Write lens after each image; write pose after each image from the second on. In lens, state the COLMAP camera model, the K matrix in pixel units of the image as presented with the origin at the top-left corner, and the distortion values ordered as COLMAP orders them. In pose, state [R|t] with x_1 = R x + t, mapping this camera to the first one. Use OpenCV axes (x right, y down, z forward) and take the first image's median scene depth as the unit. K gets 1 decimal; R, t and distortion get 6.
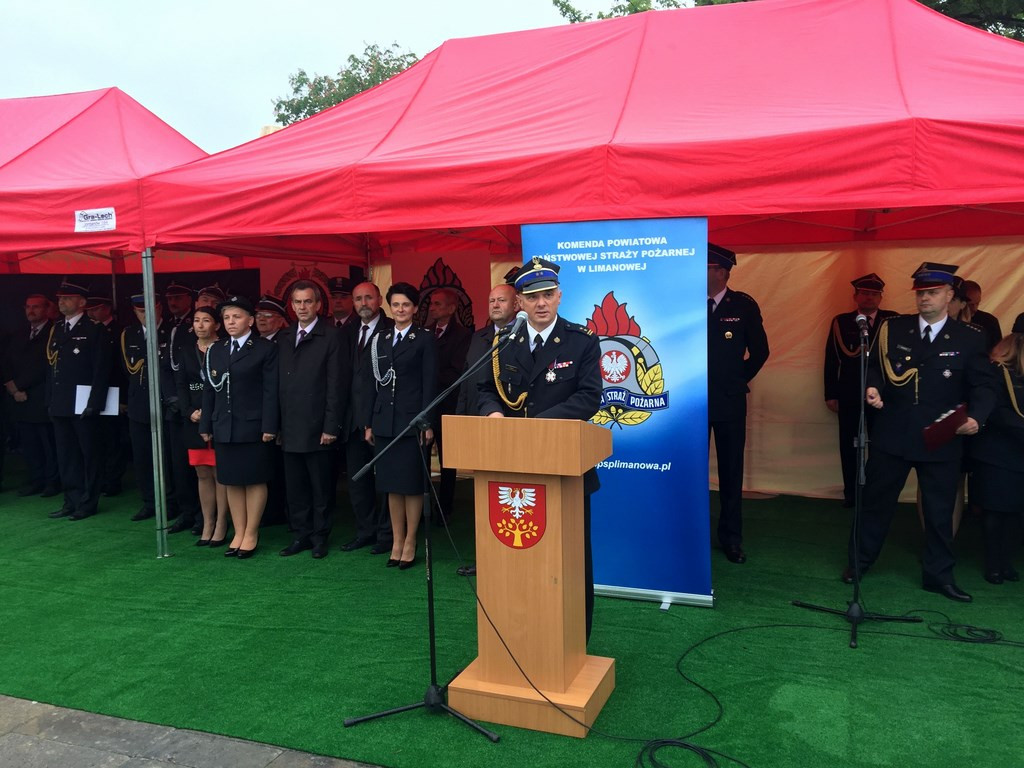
lens RADIAL K [[859.3, 0, 516.6], [0, 859.3, 382.0], [0, 0, 1]] dist [0.076526, -0.140438]
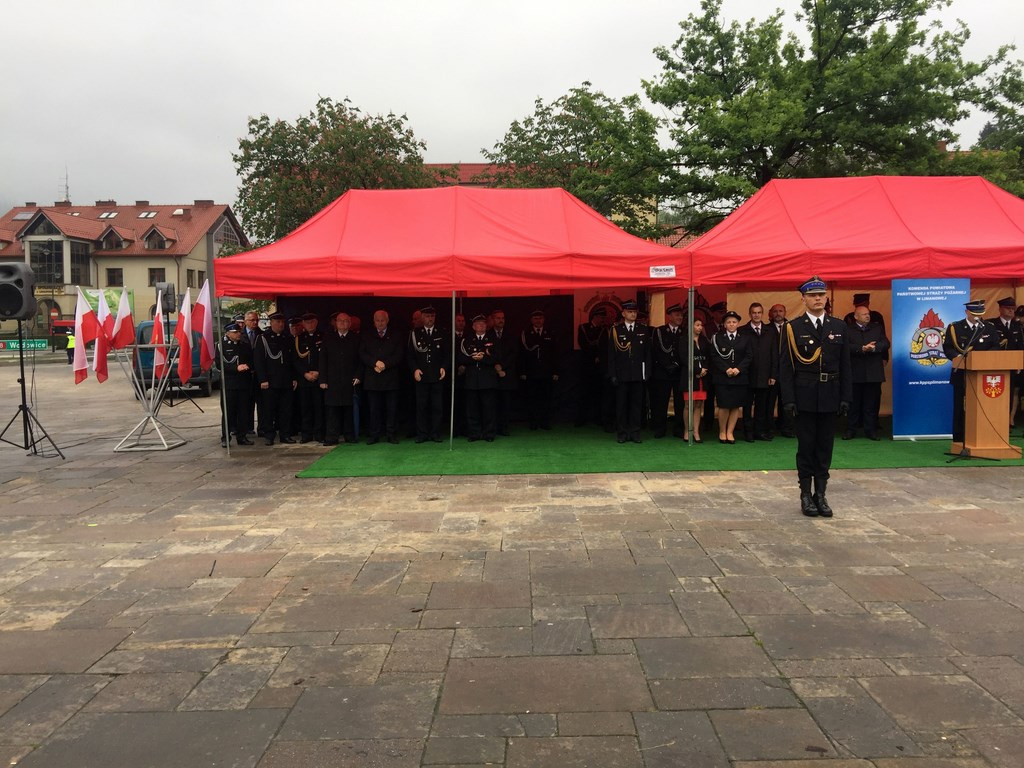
lens RADIAL K [[859.3, 0, 516.6], [0, 859.3, 382.0], [0, 0, 1]] dist [0.076526, -0.140438]
pose [[0.936688, -0.025047, 0.349267, -1.775540], [0.034502, 0.999187, -0.020876, 0.105498], [-0.348460, 0.031605, 0.936791, -0.816569]]
